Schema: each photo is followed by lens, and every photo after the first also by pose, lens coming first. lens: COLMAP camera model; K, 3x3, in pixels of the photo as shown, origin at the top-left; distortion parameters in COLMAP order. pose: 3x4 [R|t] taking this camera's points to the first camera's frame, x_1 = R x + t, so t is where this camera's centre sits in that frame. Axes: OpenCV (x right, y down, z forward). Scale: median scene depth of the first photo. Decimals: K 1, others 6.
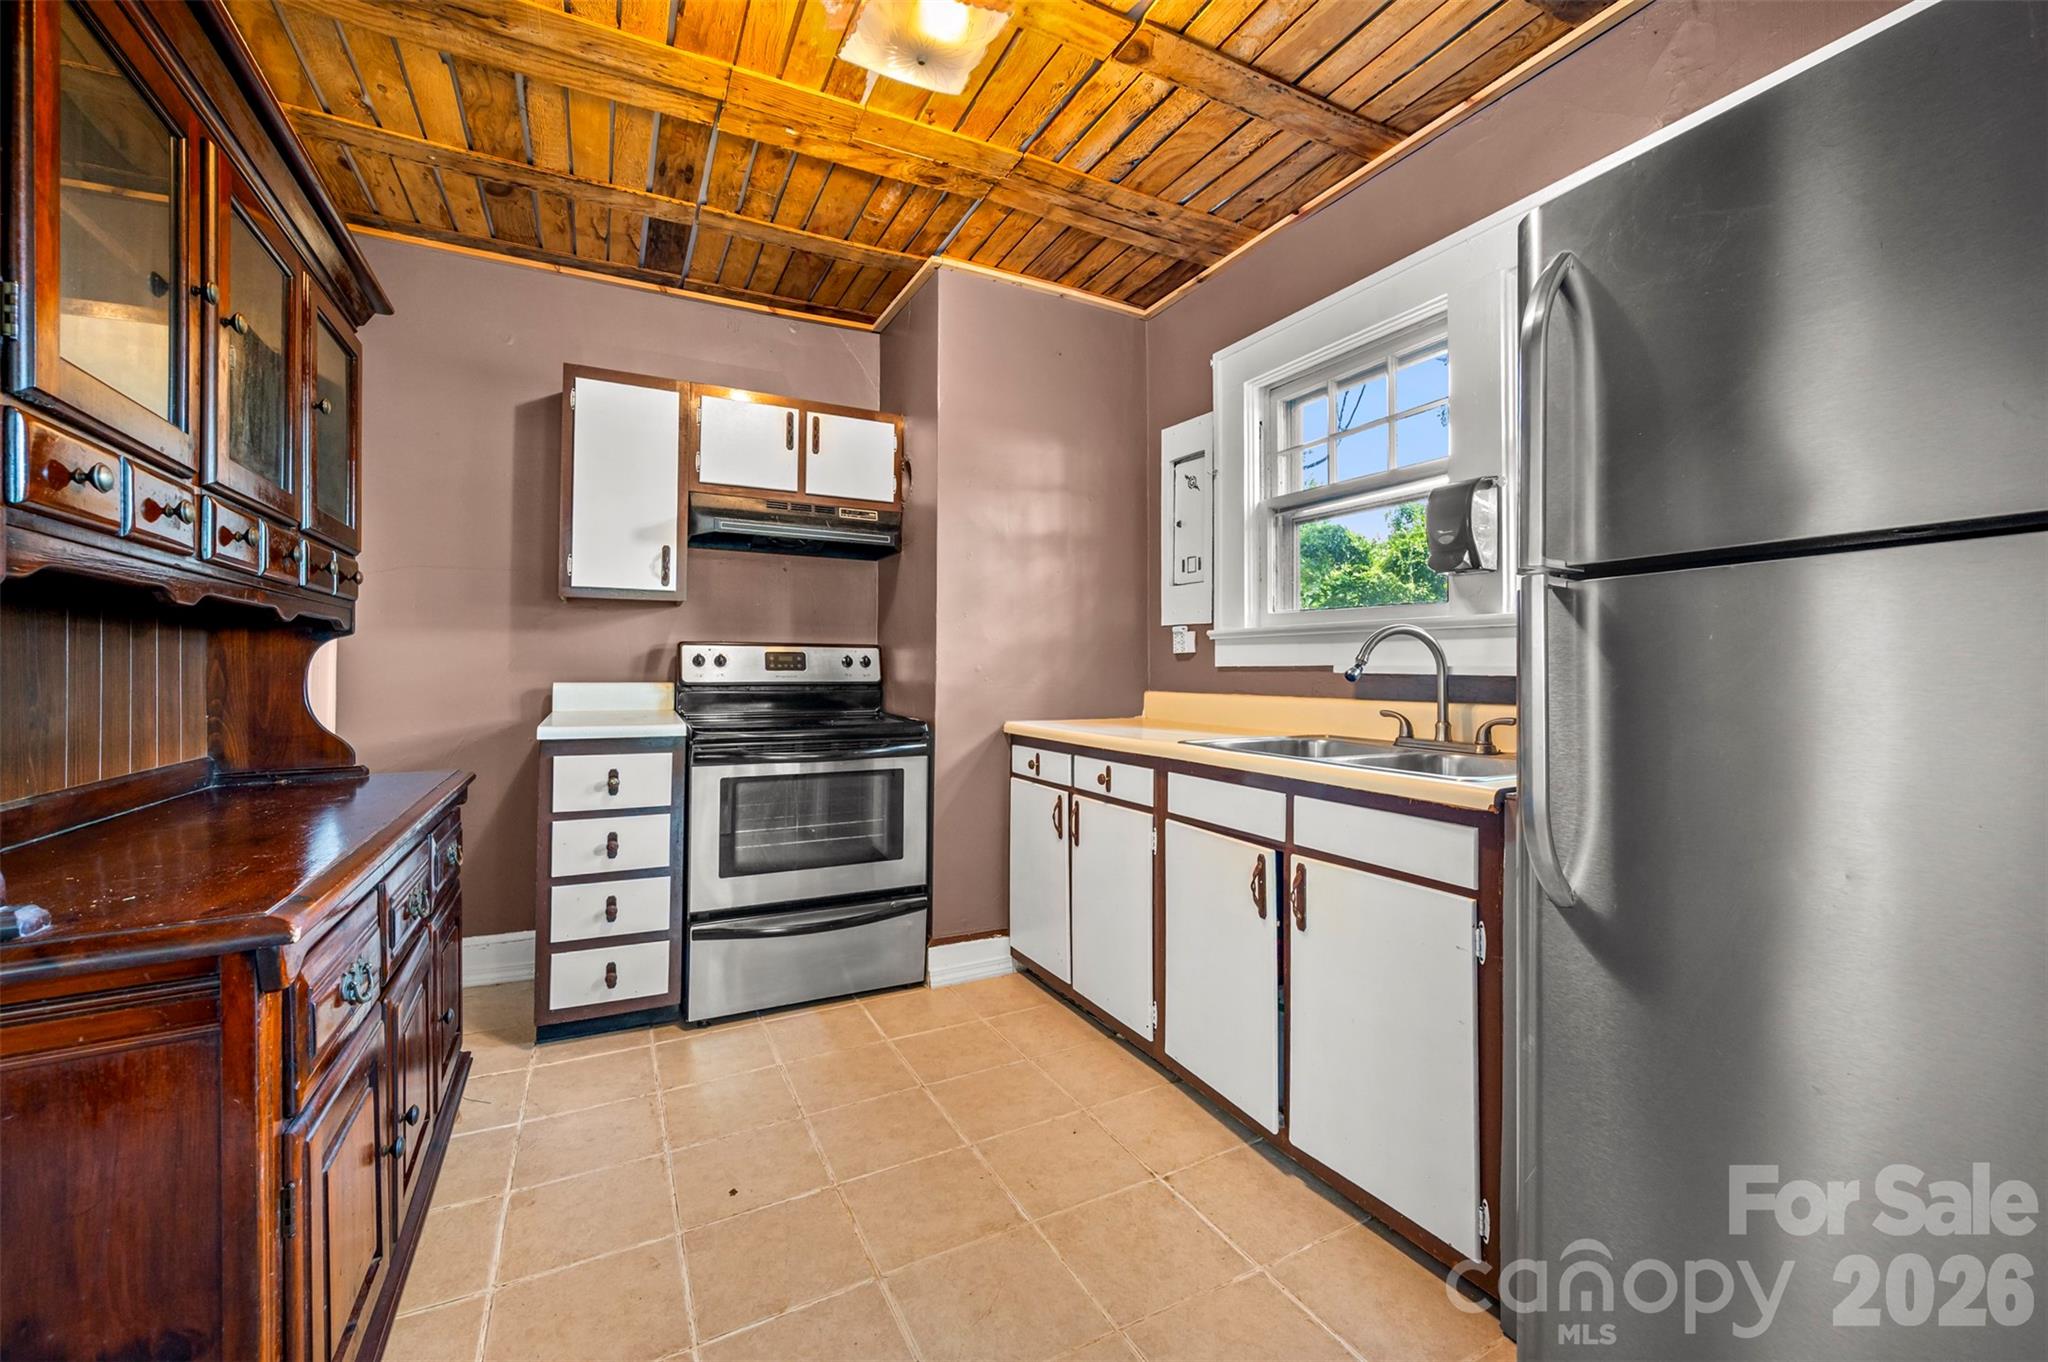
lens RADIAL K [[816.5, 0, 1016.4], [0, 816.5, 706.3], [0, 0, 1]] dist [0.000174, 0.000047]
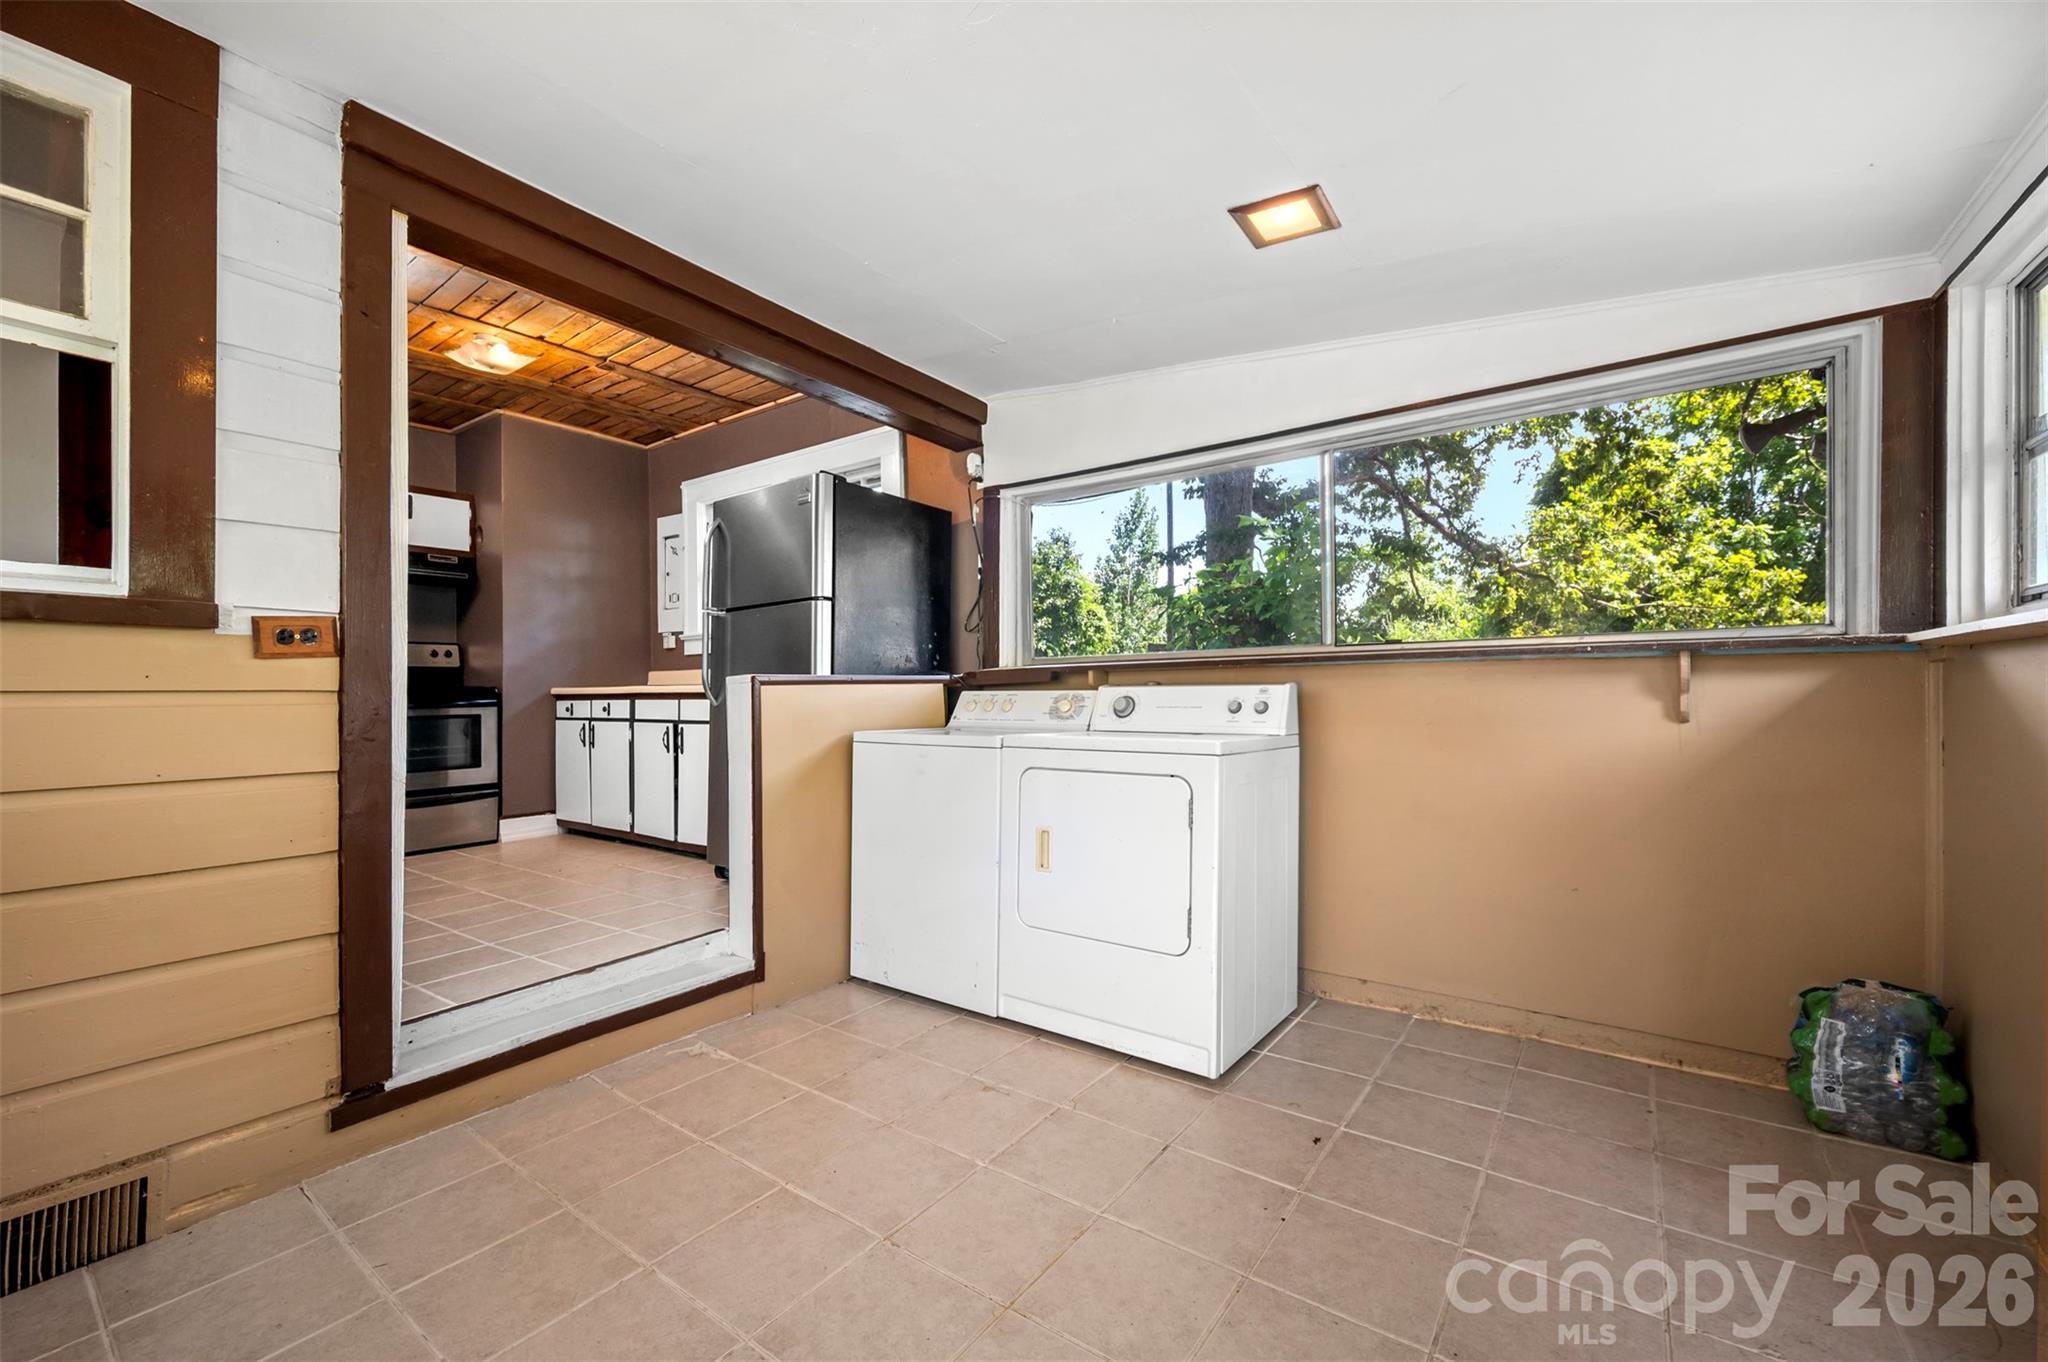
lens RADIAL K [[815.1, 0, 1018.6], [0, 815.1, 688.1], [0, 0, 1]] dist [-0.000309, 0.000007]
pose [[0.893774, -0.016286, 0.448223, 0.098729], [0.037781, 0.998522, -0.039057, 0.128705], [-0.446924, 0.051842, 0.893068, -0.980031]]
